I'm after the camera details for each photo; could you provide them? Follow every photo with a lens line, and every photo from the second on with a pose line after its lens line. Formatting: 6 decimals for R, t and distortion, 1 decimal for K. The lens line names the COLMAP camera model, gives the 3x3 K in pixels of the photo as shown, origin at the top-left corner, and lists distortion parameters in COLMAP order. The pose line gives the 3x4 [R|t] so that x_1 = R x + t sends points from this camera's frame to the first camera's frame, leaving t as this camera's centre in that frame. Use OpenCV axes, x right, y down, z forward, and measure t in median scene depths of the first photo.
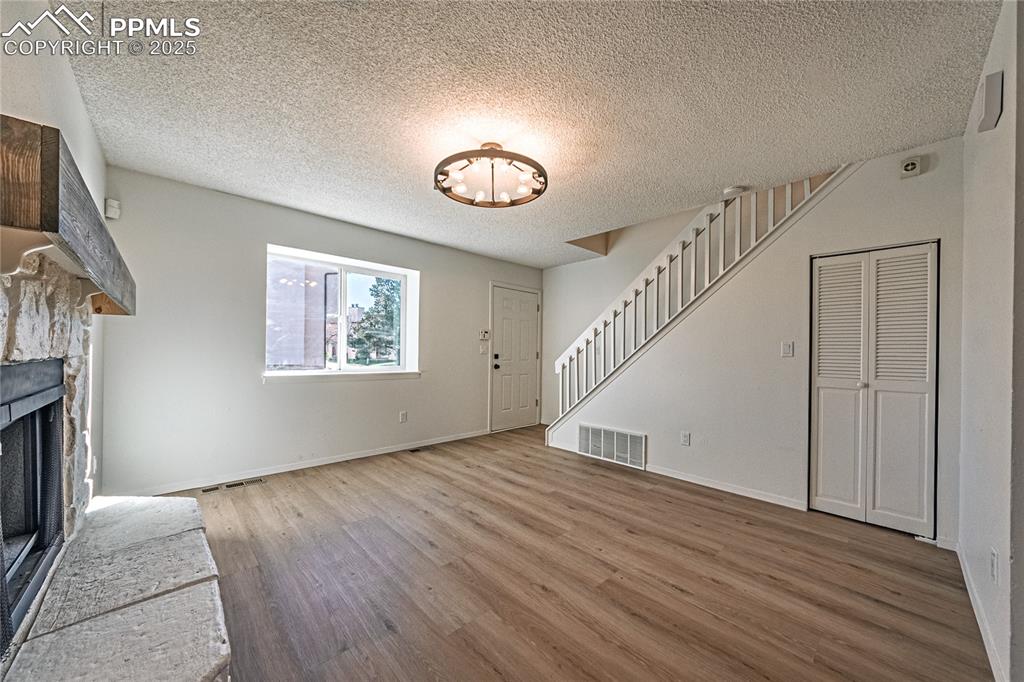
lens RADIAL K [[366.1, 0, 516.0], [0, 366.1, 350.8], [0, 0, 1]] dist [0.000716, -0.000354]
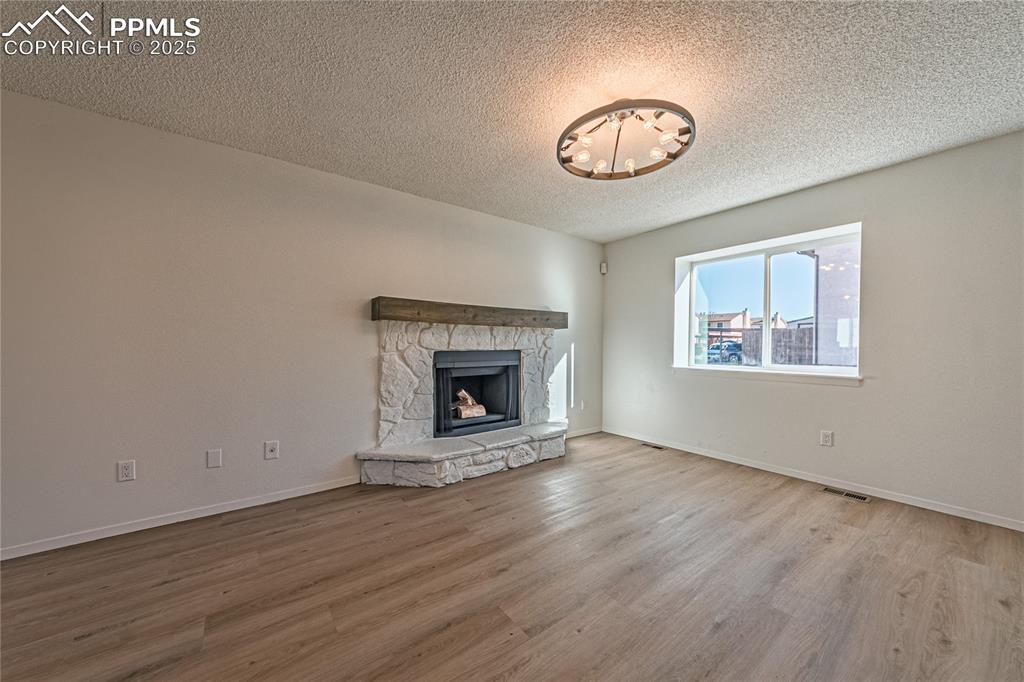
lens RADIAL K [[366.1, 0, 516.0], [0, 366.1, 350.8], [0, 0, 1]] dist [0.000716, -0.000354]
pose [[-0.108953, 0.002998, -0.994042, 0.724763], [0.001286, 0.999995, 0.002875, 0.013314], [0.994046, -0.000965, -0.108956, 0.752595]]
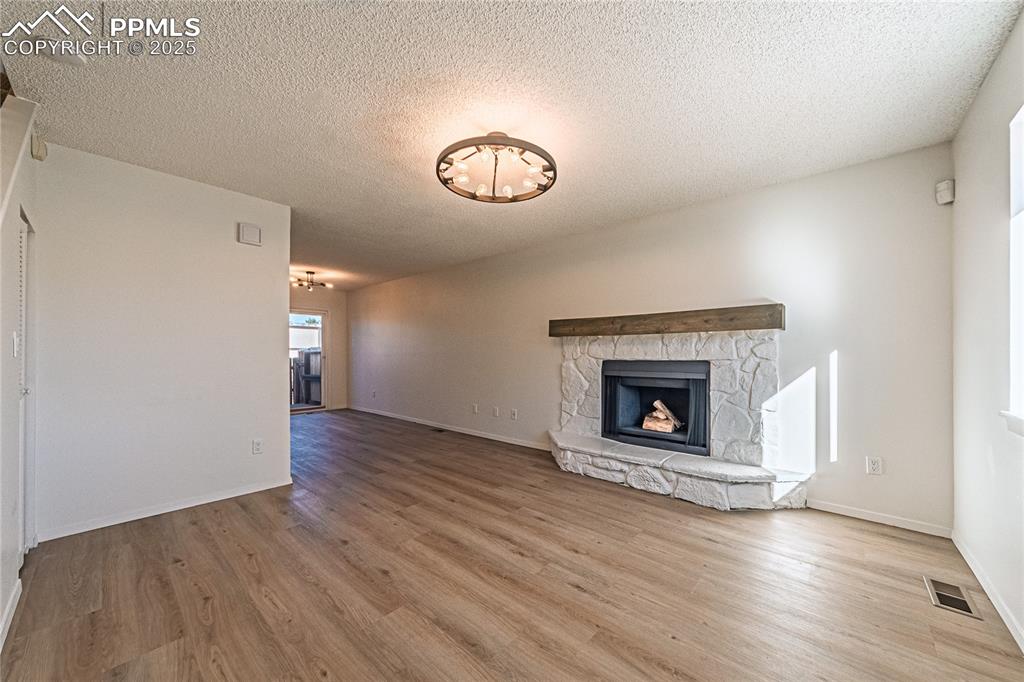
lens RADIAL K [[366.1, 0, 516.0], [0, 366.1, 350.8], [0, 0, 1]] dist [0.000716, -0.000354]
pose [[-0.996166, -0.012031, -0.086654, -0.034696], [-0.010710, 0.999819, -0.015694, 0.007267], [0.086827, -0.014706, -0.996115, 1.724985]]
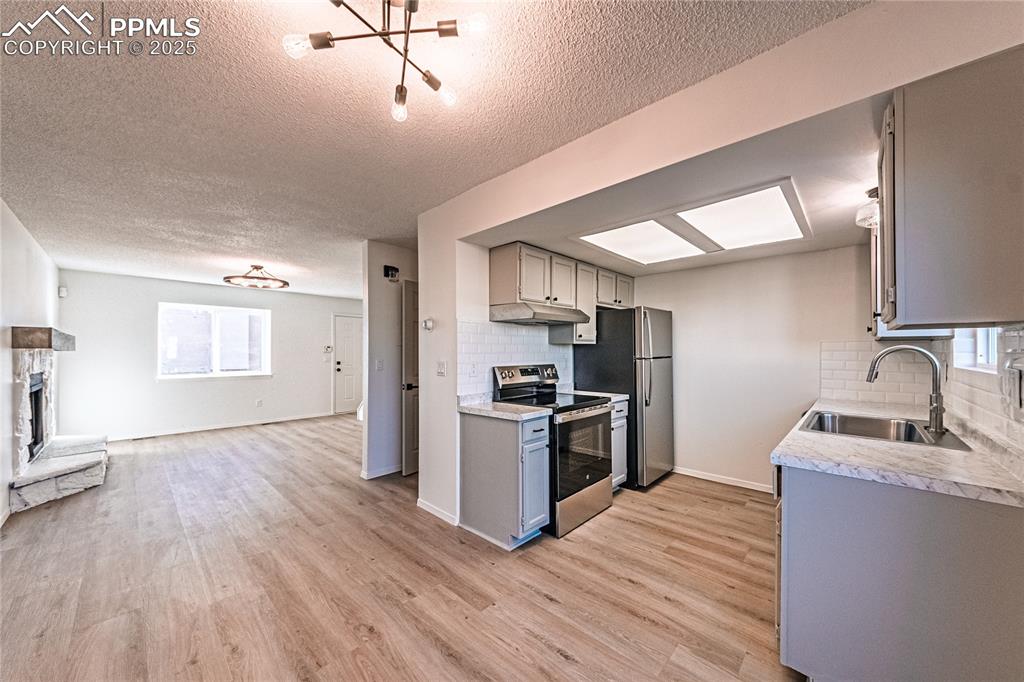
lens RADIAL K [[366.1, 0, 516.0], [0, 366.1, 350.8], [0, 0, 1]] dist [0.000716, -0.000354]
pose [[0.998326, -0.014584, 0.055961, 1.125322], [0.014592, 0.999893, 0.000262, -0.047413], [-0.055959, 0.000555, 0.998433, -1.018315]]
